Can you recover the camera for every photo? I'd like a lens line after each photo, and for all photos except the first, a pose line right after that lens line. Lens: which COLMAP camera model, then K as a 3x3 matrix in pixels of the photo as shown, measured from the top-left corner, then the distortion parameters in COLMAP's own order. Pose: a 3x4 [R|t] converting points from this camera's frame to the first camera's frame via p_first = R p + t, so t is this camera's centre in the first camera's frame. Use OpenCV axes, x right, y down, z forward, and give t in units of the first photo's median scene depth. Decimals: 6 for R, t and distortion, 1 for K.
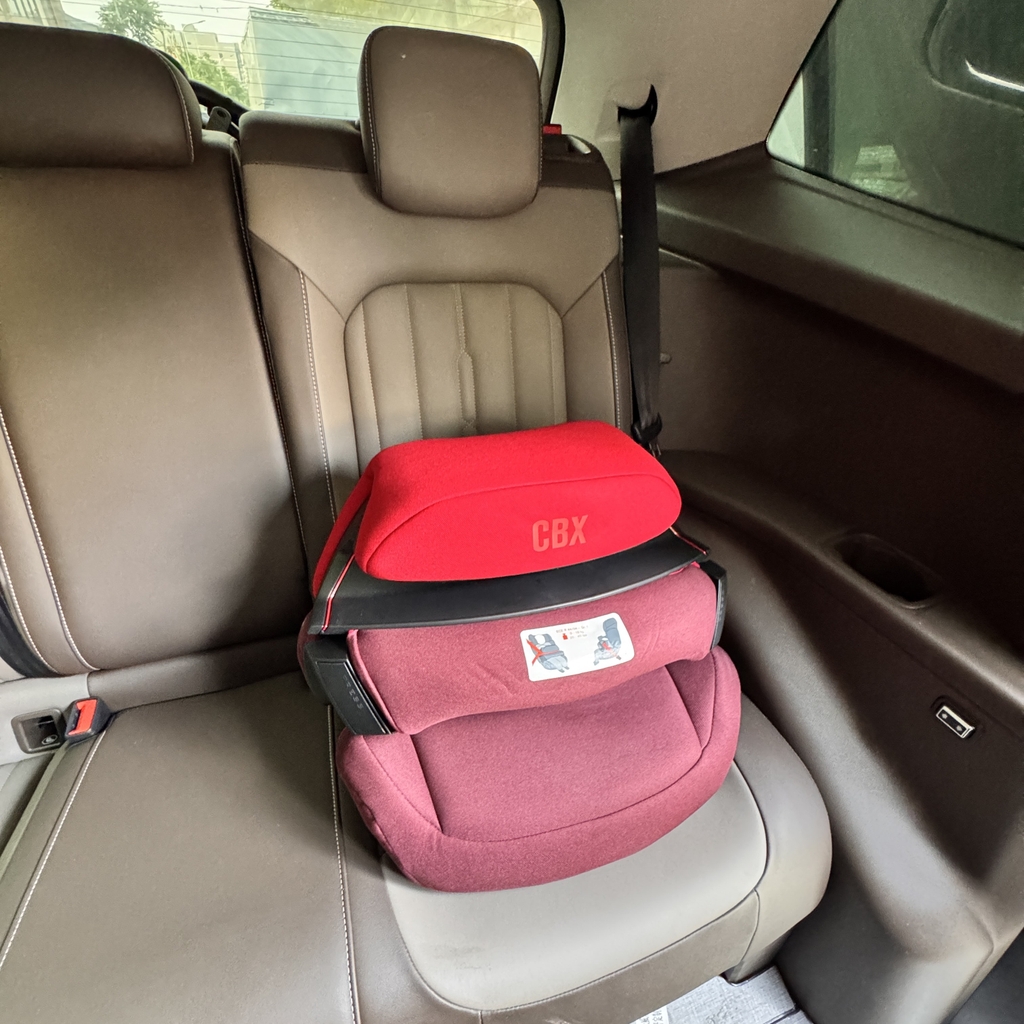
lens RADIAL K [[550.2, 0, 516.8], [0, 550.2, 510.7], [0, 0, 1]] dist [-0.002583, -0.000813]
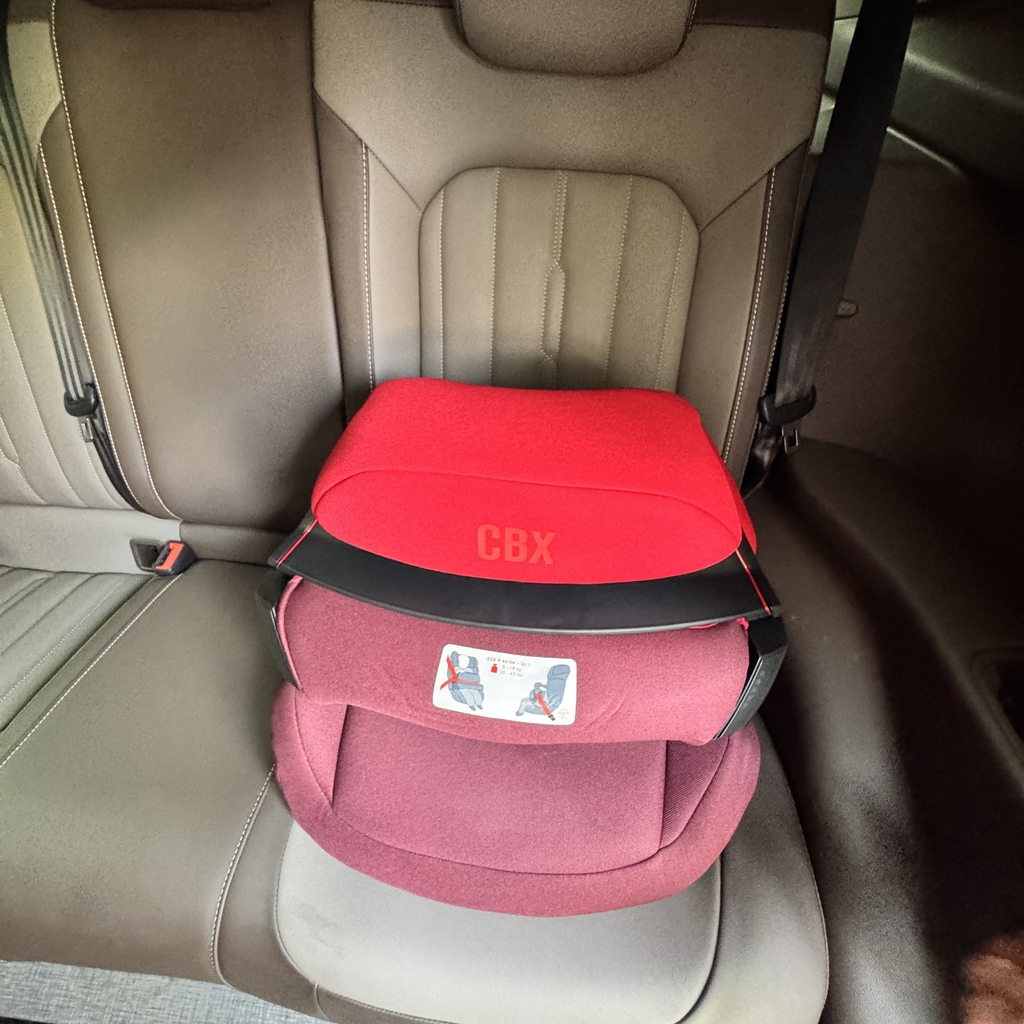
lens RADIAL K [[550.2, 0, 516.8], [0, 550.2, 510.7], [0, 0, 1]] dist [-0.002583, -0.000813]
pose [[0.906216, 0.271574, -0.324069, 0.242887], [-0.207093, 0.953315, 0.219781, -0.133464], [0.368627, -0.132057, 0.920150, 0.237234]]
